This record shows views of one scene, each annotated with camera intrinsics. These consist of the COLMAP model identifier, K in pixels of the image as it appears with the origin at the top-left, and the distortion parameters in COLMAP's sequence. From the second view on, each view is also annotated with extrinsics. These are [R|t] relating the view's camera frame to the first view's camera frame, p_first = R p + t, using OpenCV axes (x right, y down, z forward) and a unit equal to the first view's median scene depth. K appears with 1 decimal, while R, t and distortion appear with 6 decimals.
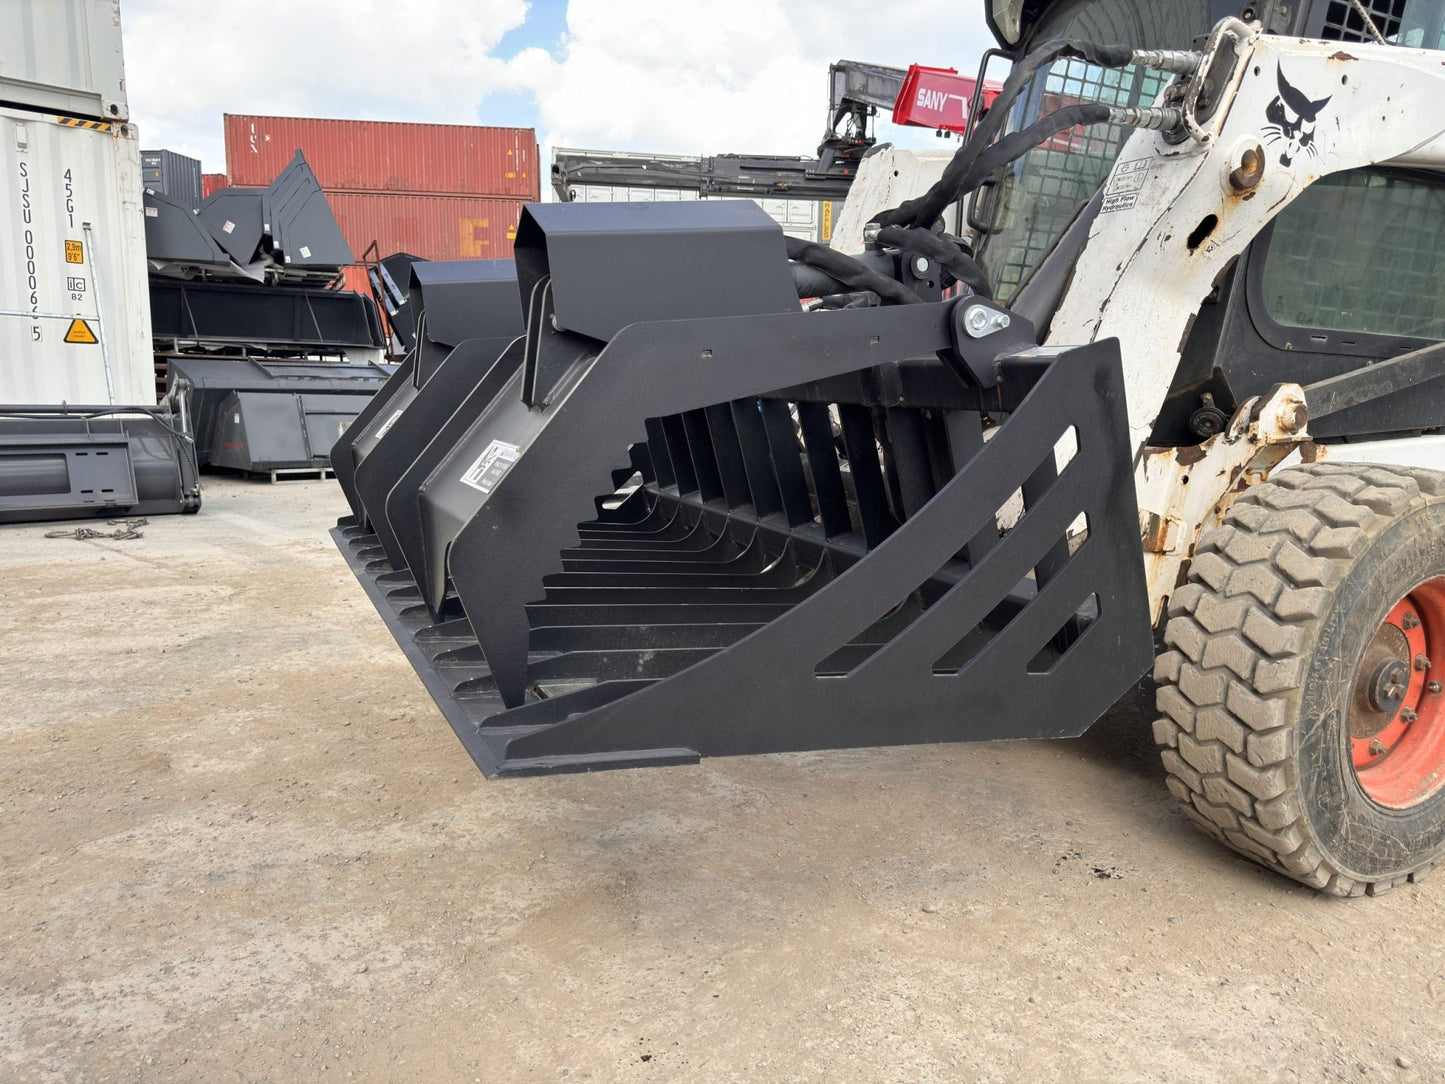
lens RADIAL K [[1007.8, 0, 723.0], [0, 1007.8, 528.8], [0, 0, 1]] dist [0.004376, -0.002415]
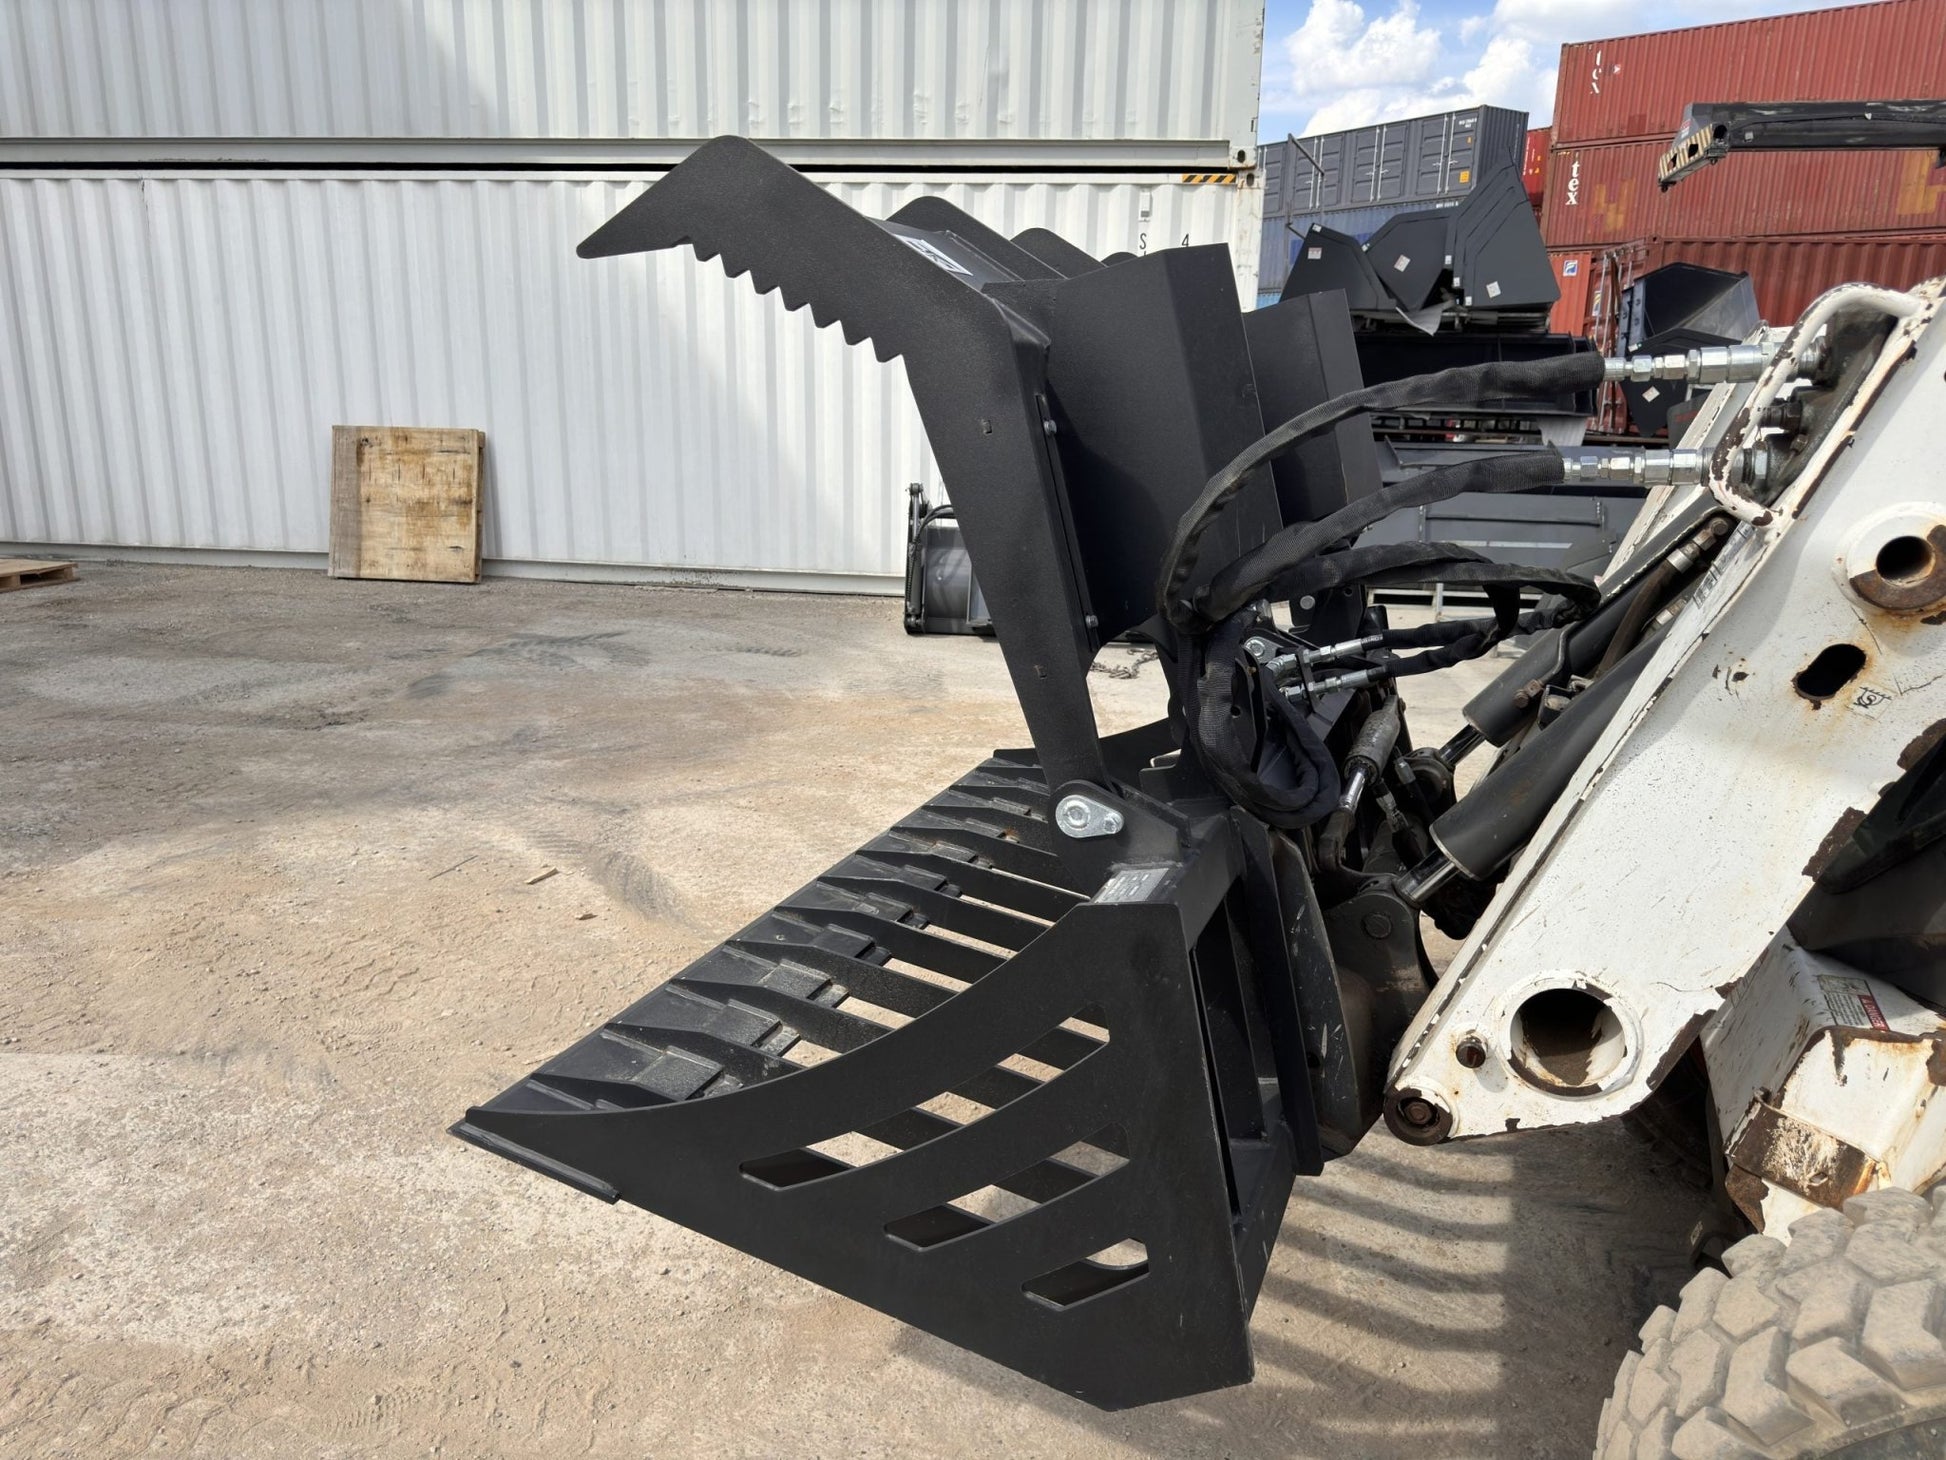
lens RADIAL K [[1351.7, 0, 973.0], [0, 1351.7, 730.0], [0, 0, 1]] dist [0.027954, -0.029494]
pose [[0.675709, 0.177892, -0.715382, 0.679637], [-0.114875, 0.984001, 0.136184, -0.303733], [0.728163, -0.009841, 0.685334, 0.188381]]
